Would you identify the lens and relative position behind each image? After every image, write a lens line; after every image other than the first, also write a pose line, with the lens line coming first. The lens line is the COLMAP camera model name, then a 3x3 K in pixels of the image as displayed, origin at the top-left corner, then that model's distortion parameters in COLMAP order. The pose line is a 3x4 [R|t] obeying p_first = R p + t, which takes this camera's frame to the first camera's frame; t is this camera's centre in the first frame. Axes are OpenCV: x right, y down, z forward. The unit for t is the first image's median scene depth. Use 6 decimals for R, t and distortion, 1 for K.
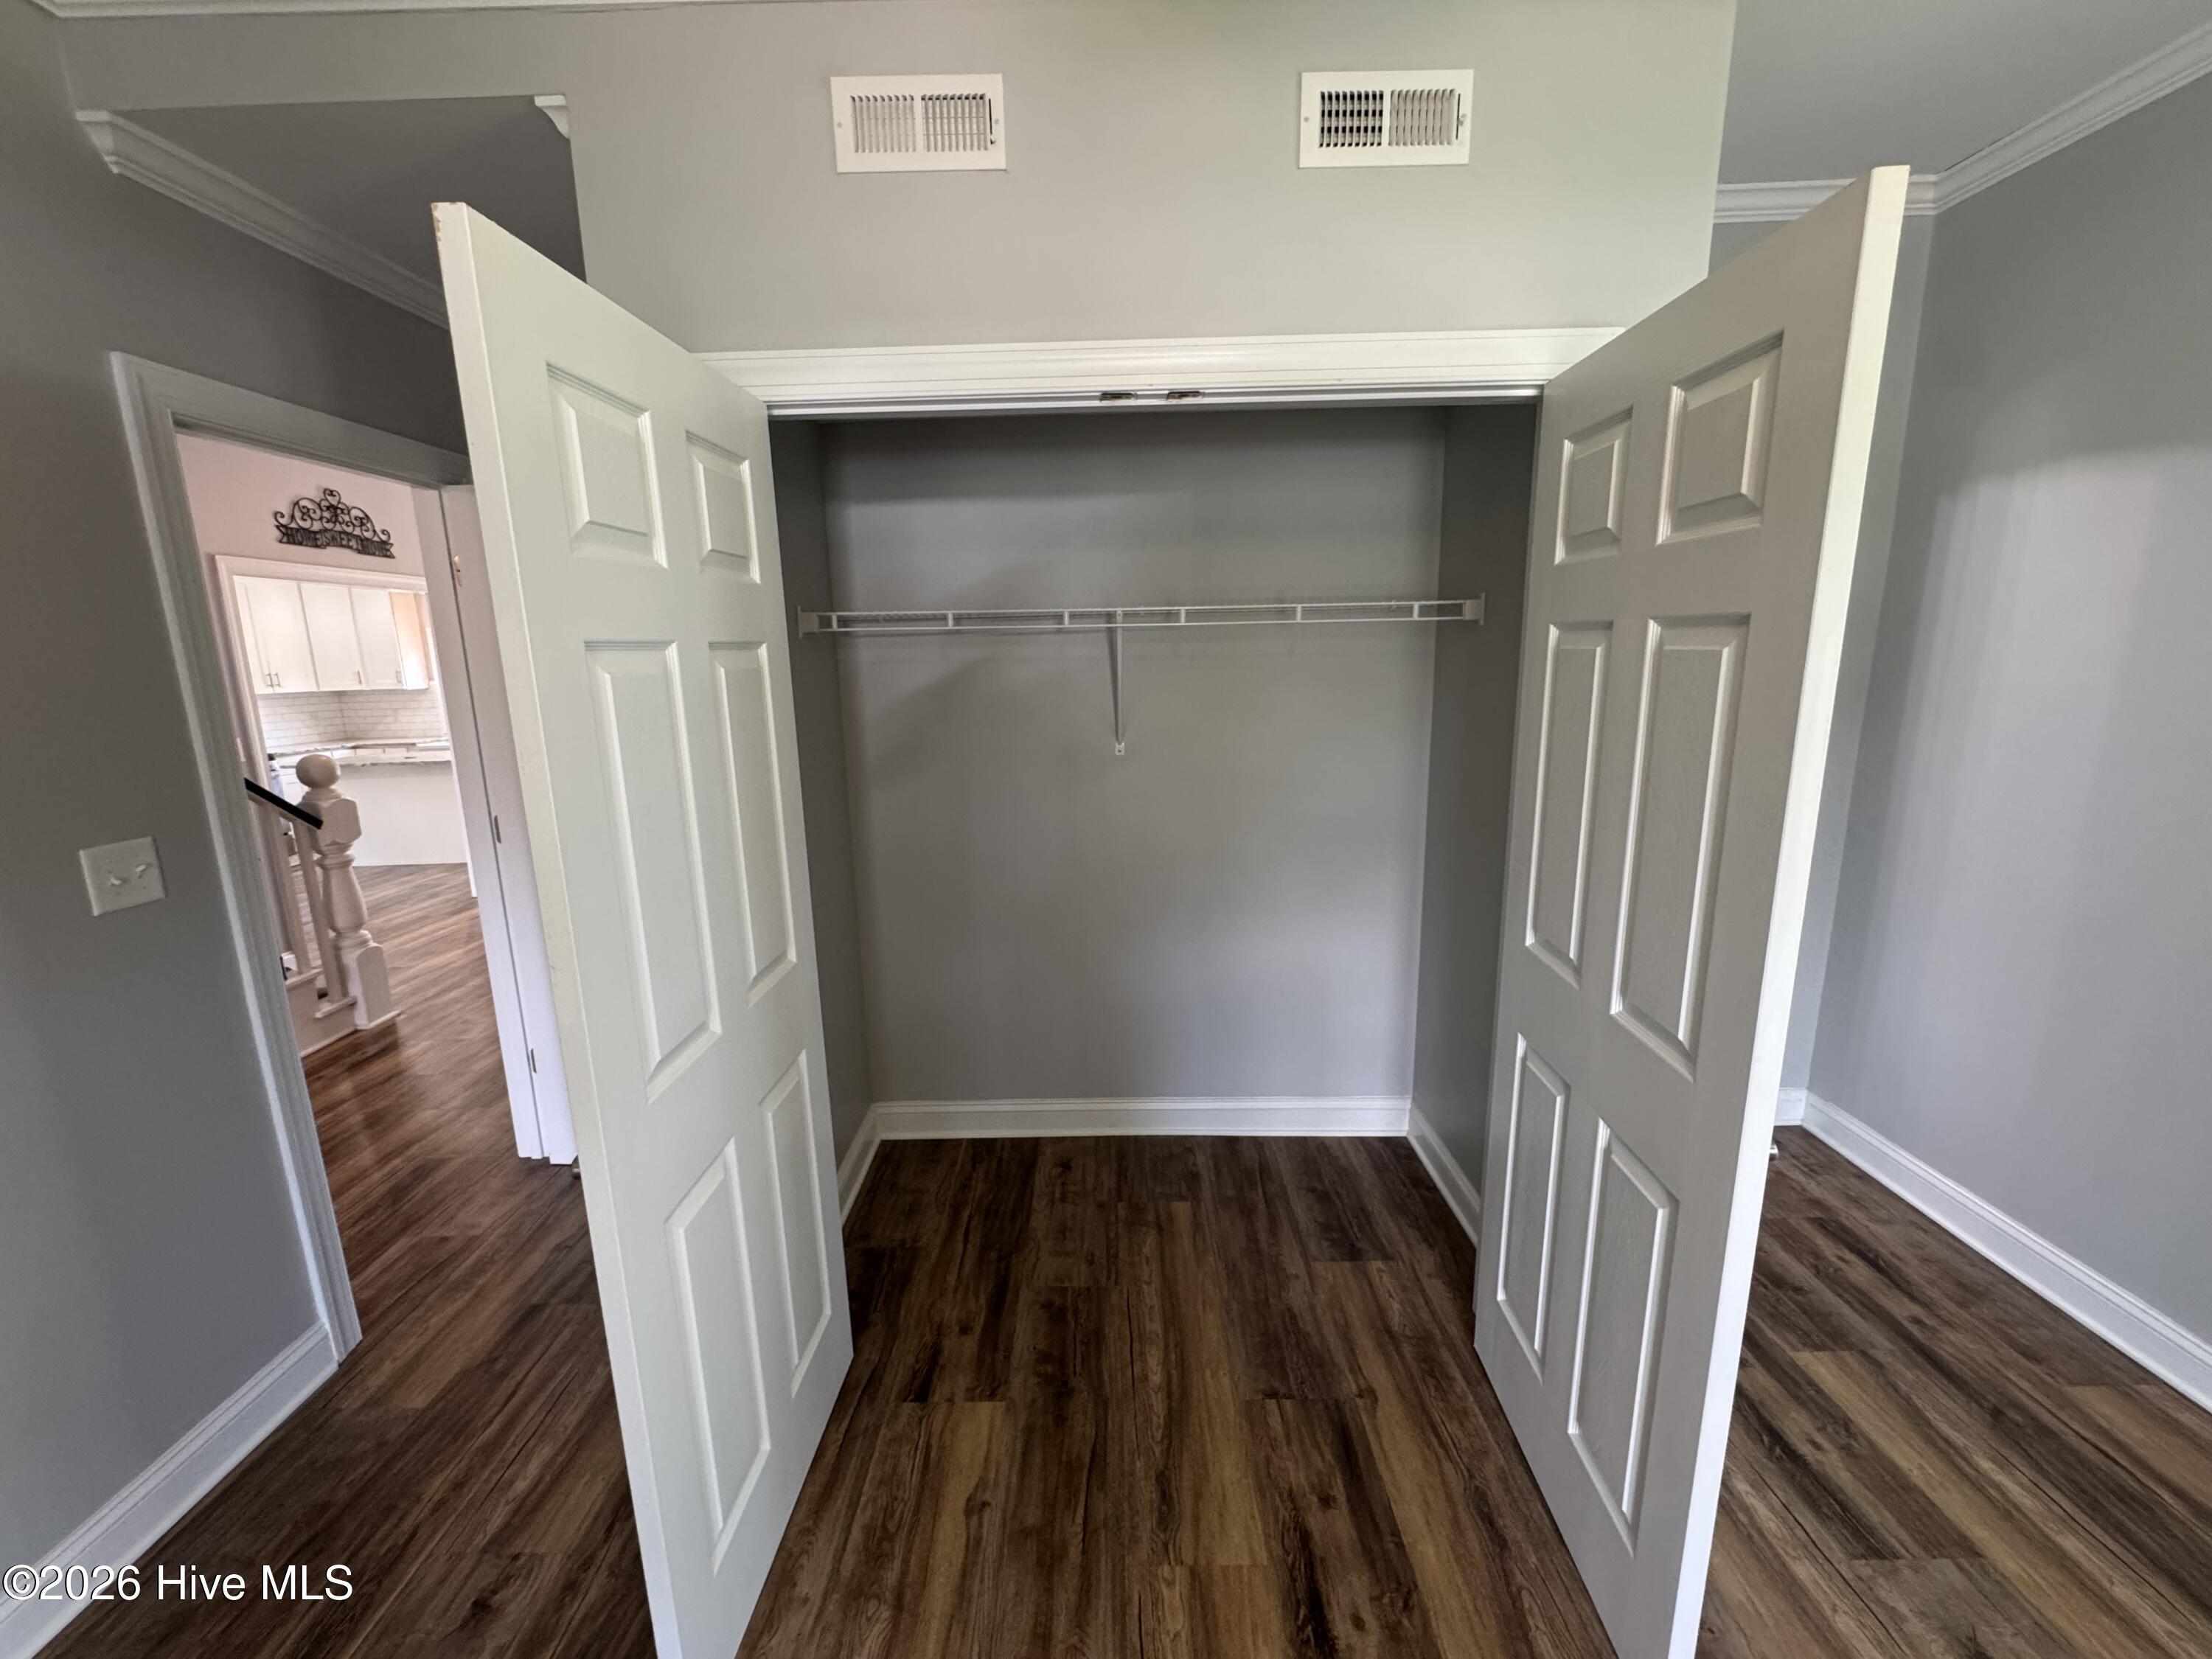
lens RADIAL K [[884.7, 0, 1106.0], [0, 884.7, 829.5], [0, 0, 1]] dist [-0.001425, 0.000713]
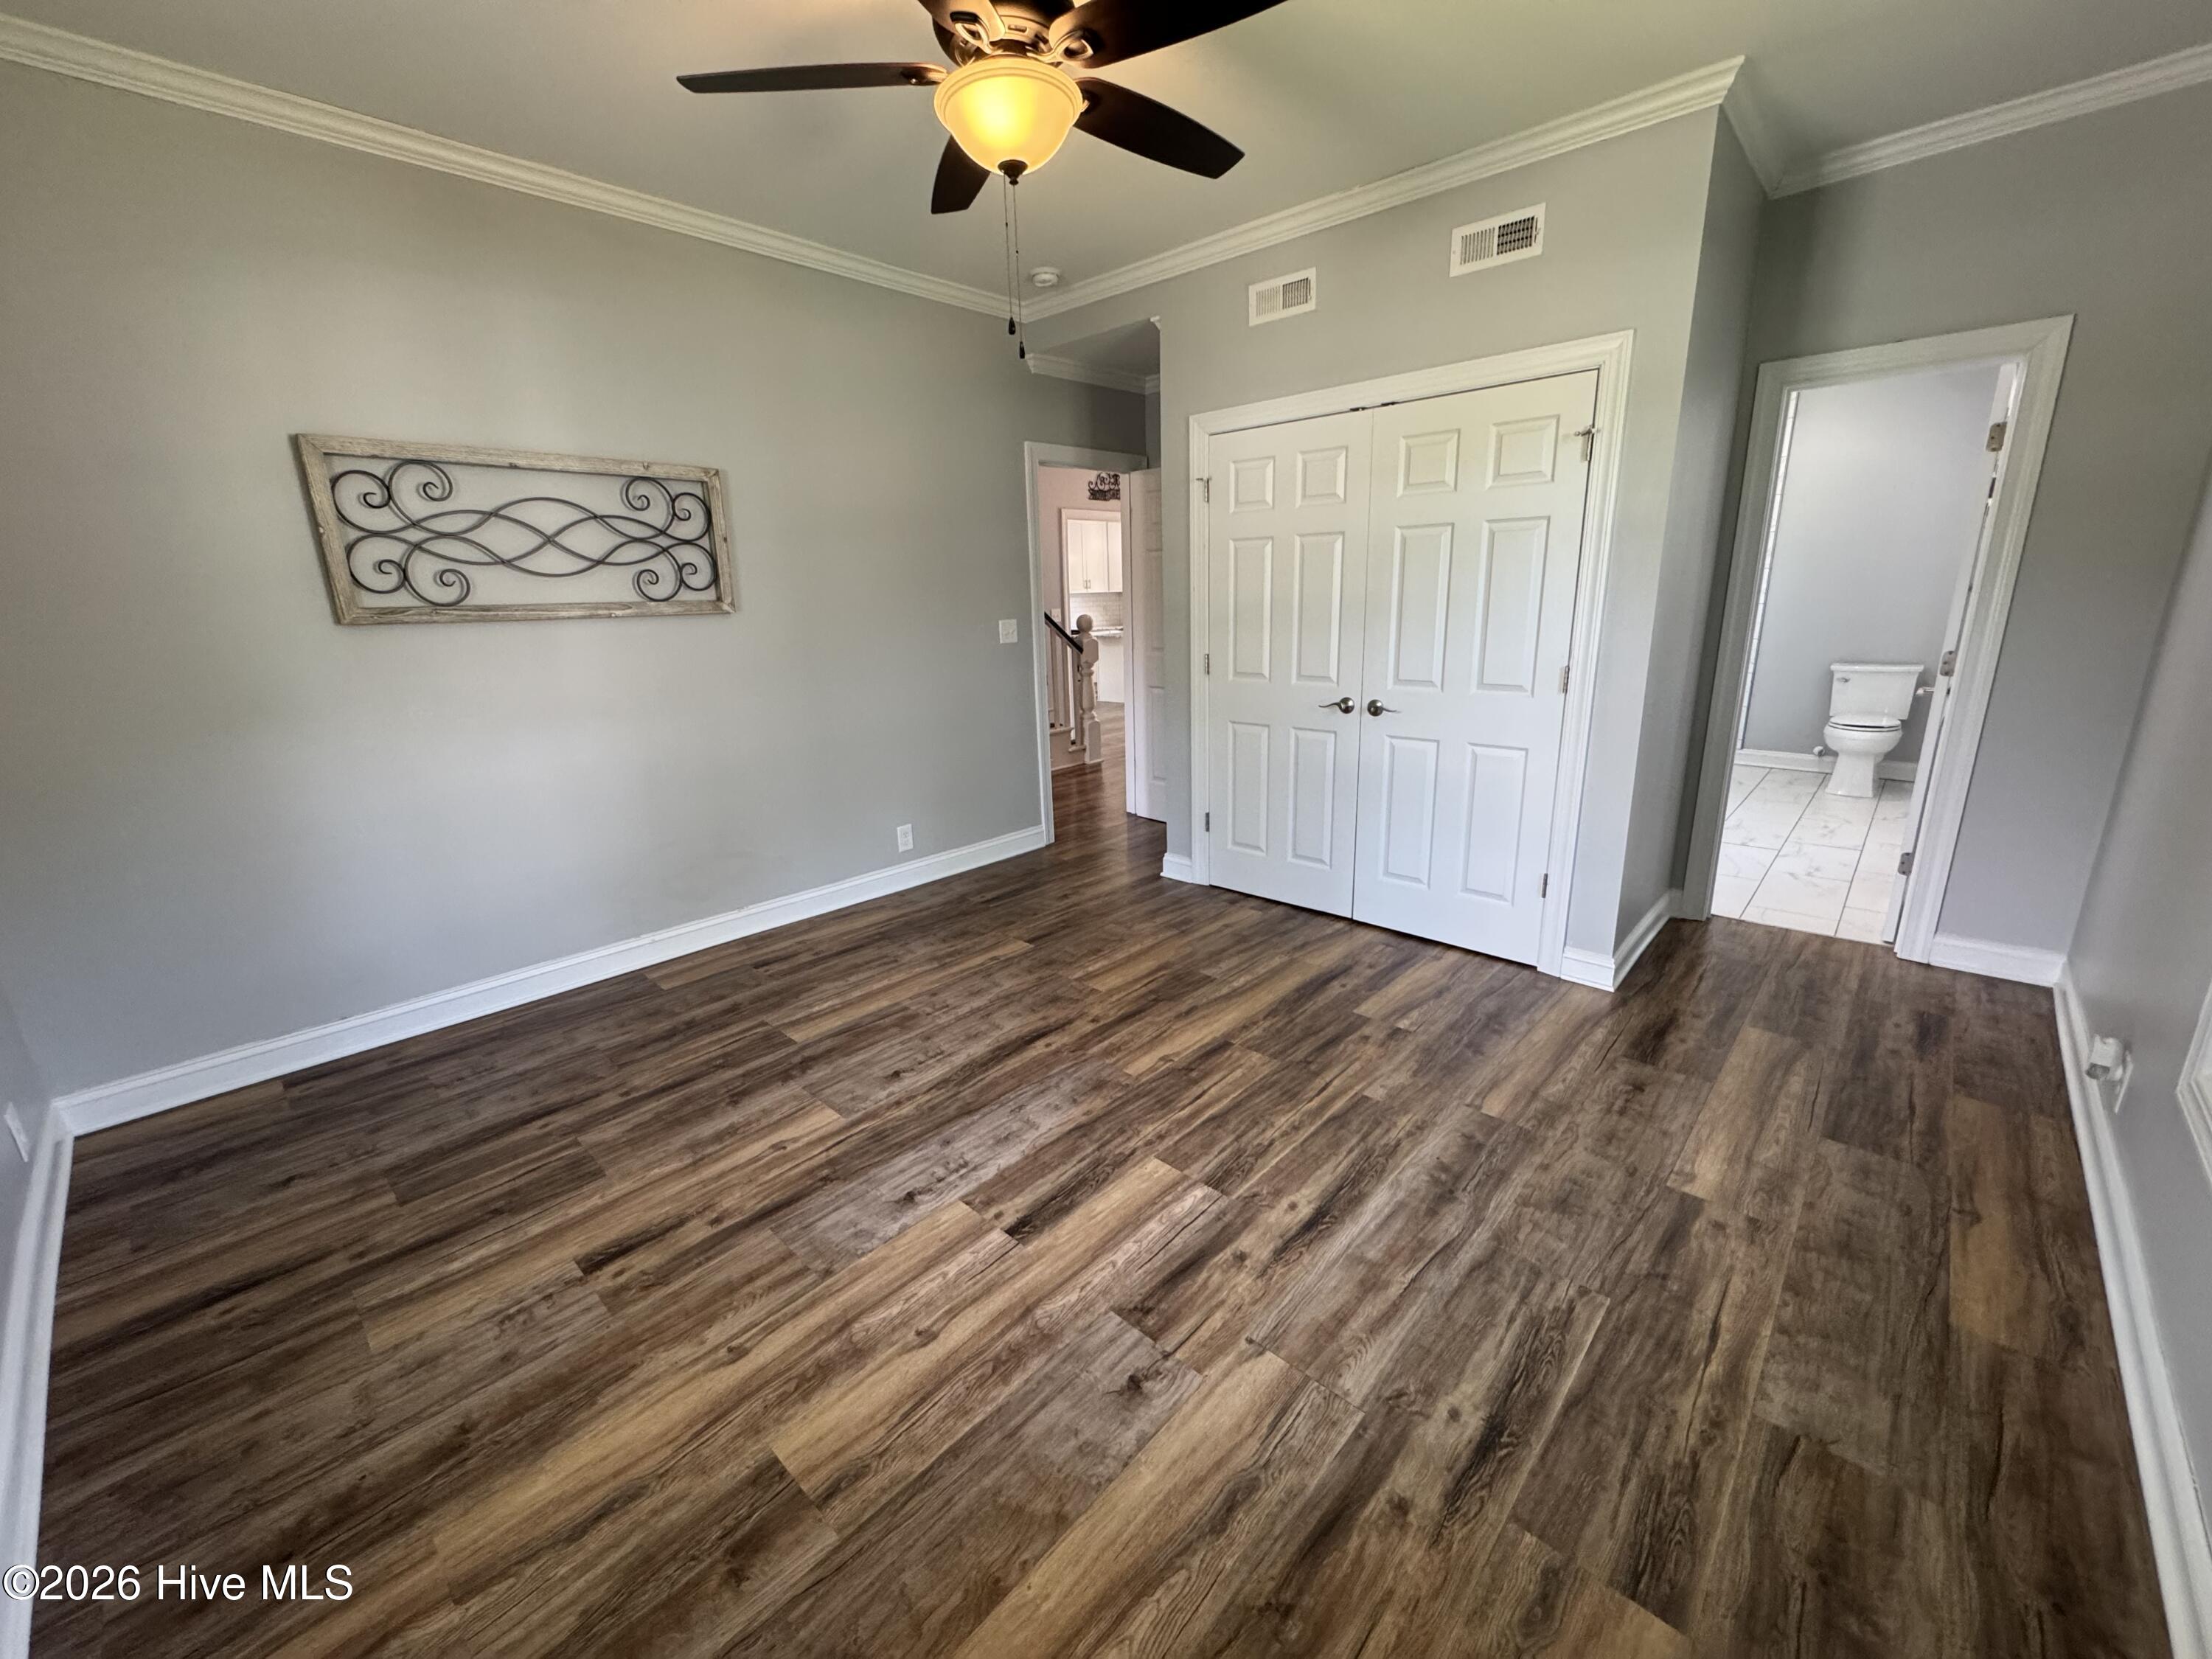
lens RADIAL K [[905.3, 0, 1116.2], [0, 905.3, 830.1], [0, 0, 1]] dist [-0.008147, 0.000123]
pose [[0.739156, 0.173847, -0.650712, 0.813643], [-0.121792, 0.984688, 0.124727, 0.197732], [0.662431, -0.012941, 0.749011, -0.678184]]
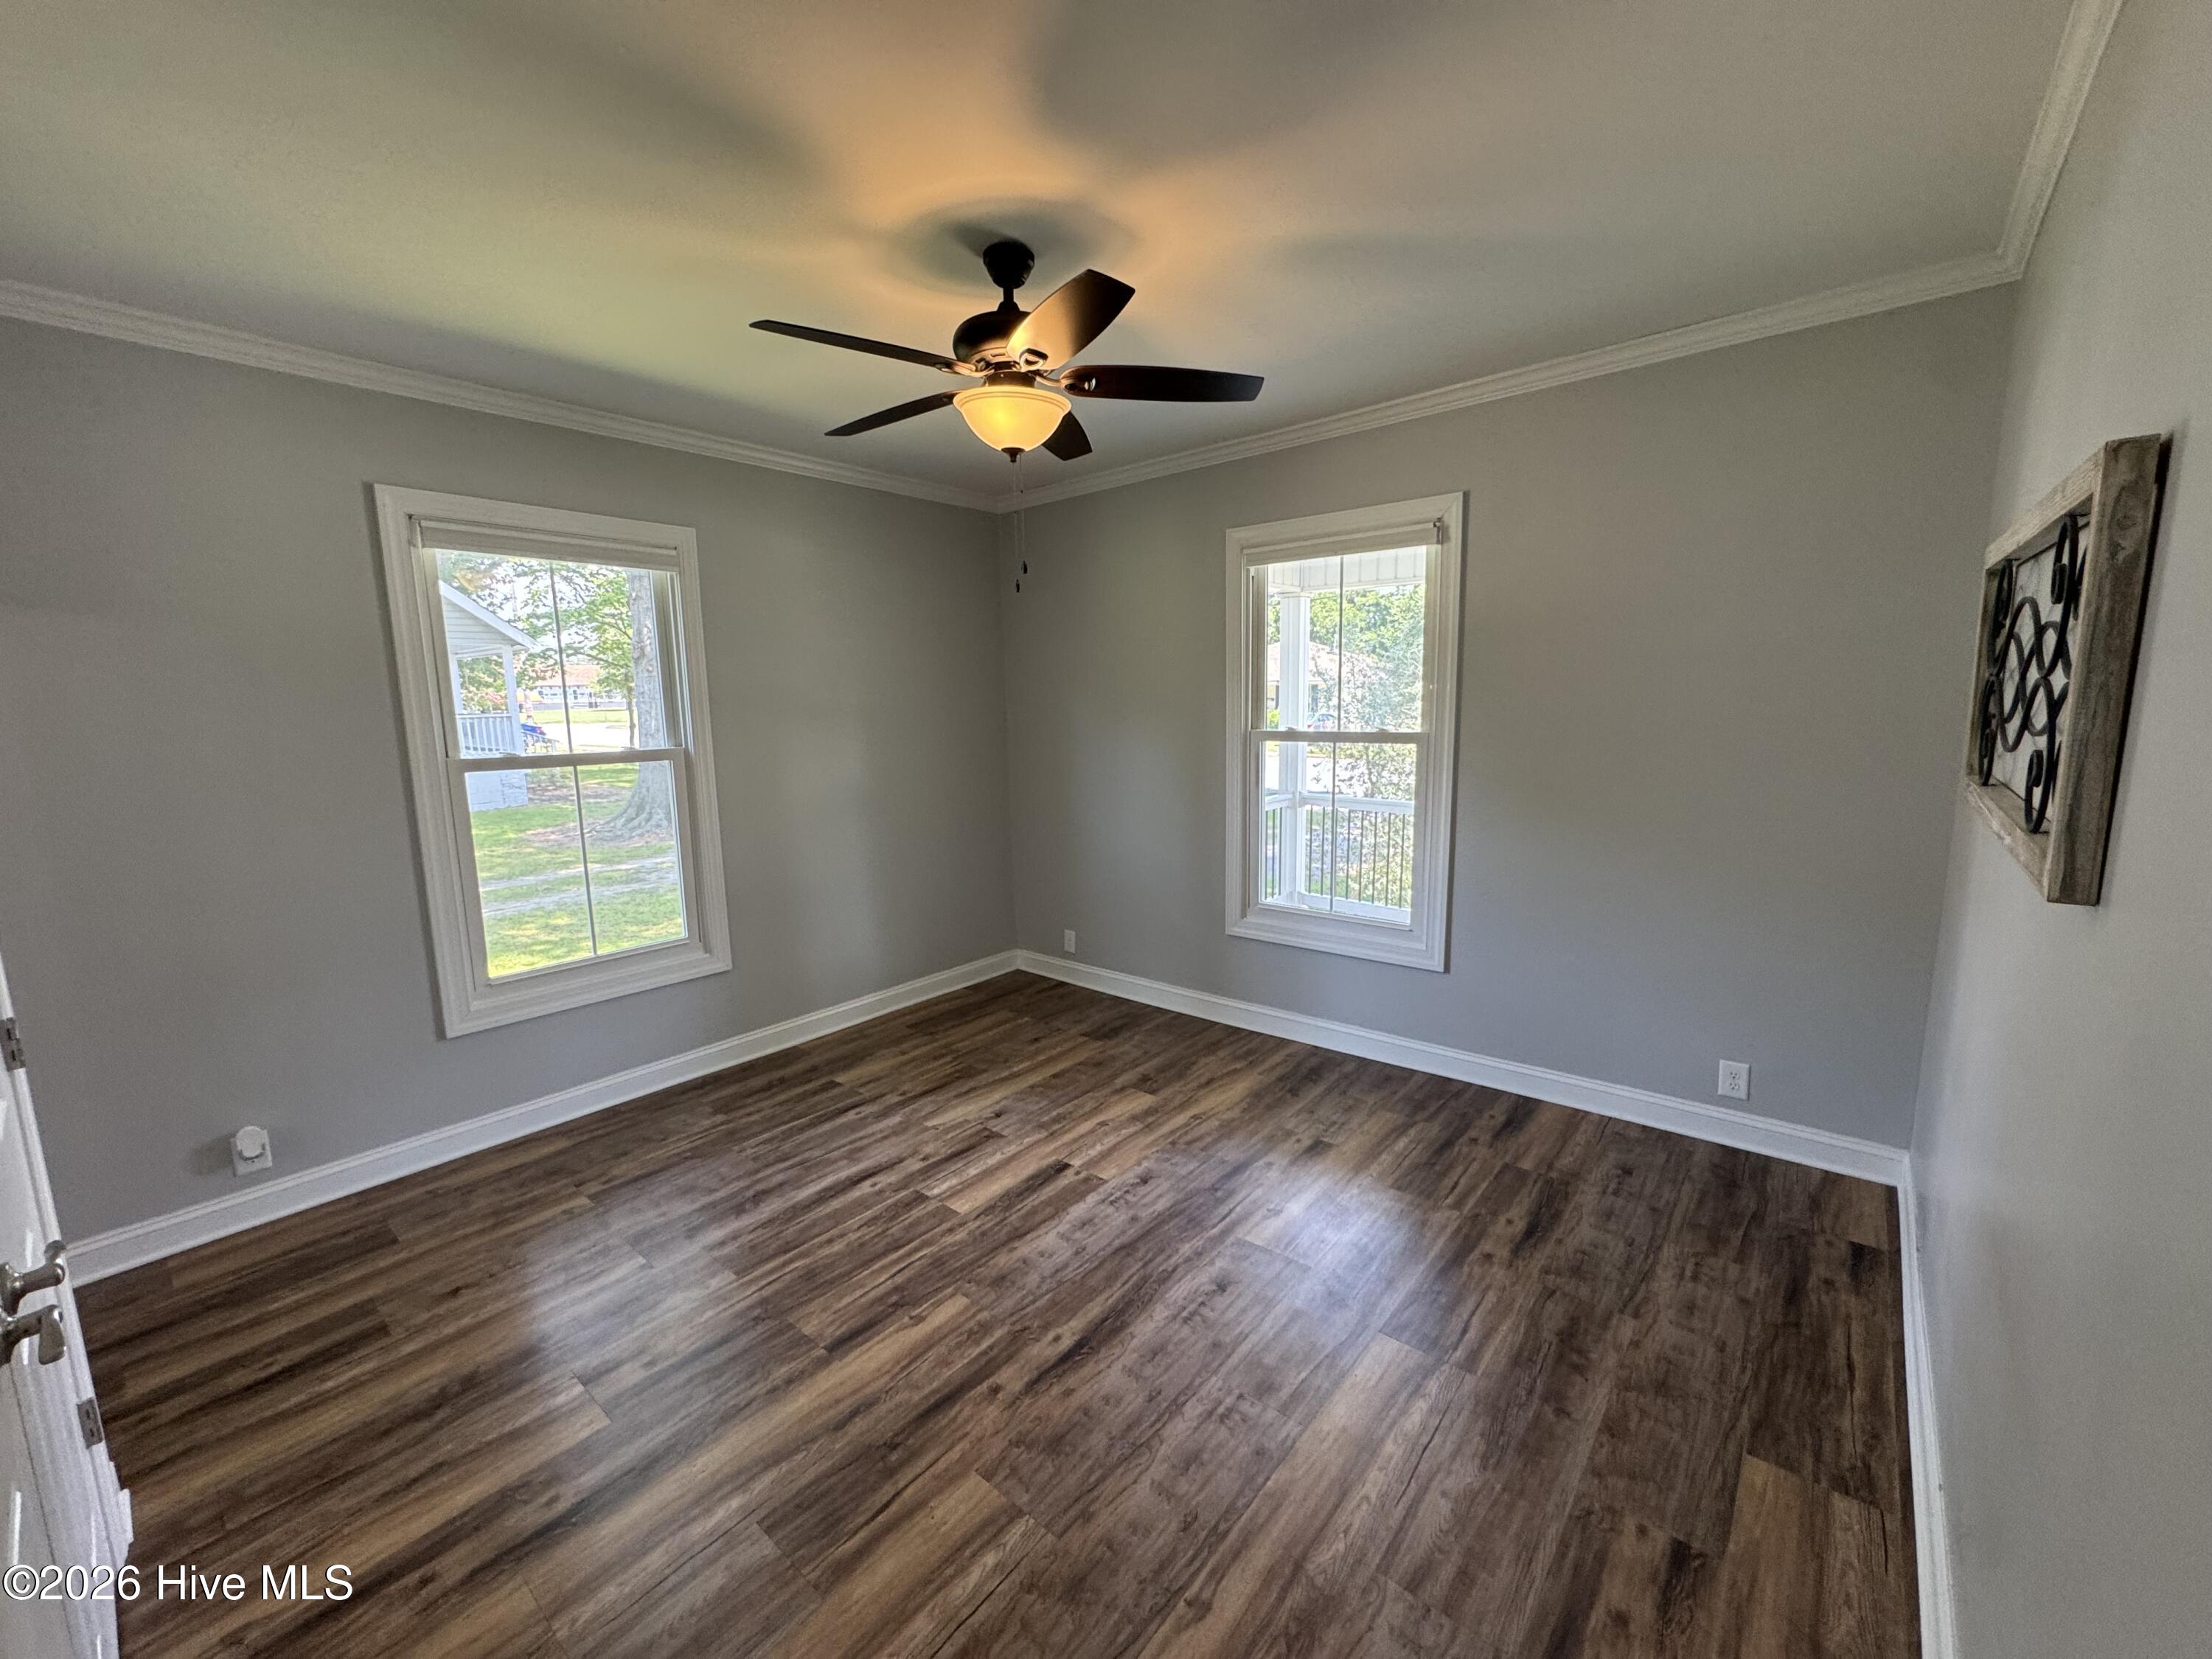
lens RADIAL K [[884.7, 0, 1106.0], [0, 884.7, 829.5], [0, 0, 1]] dist [-0.001425, 0.000713]
pose [[-0.765111, -0.063807, 0.640729, -0.695402], [0.162609, 0.943677, 0.288151, -0.155200], [-0.623028, 0.324656, -0.711642, 0.714323]]
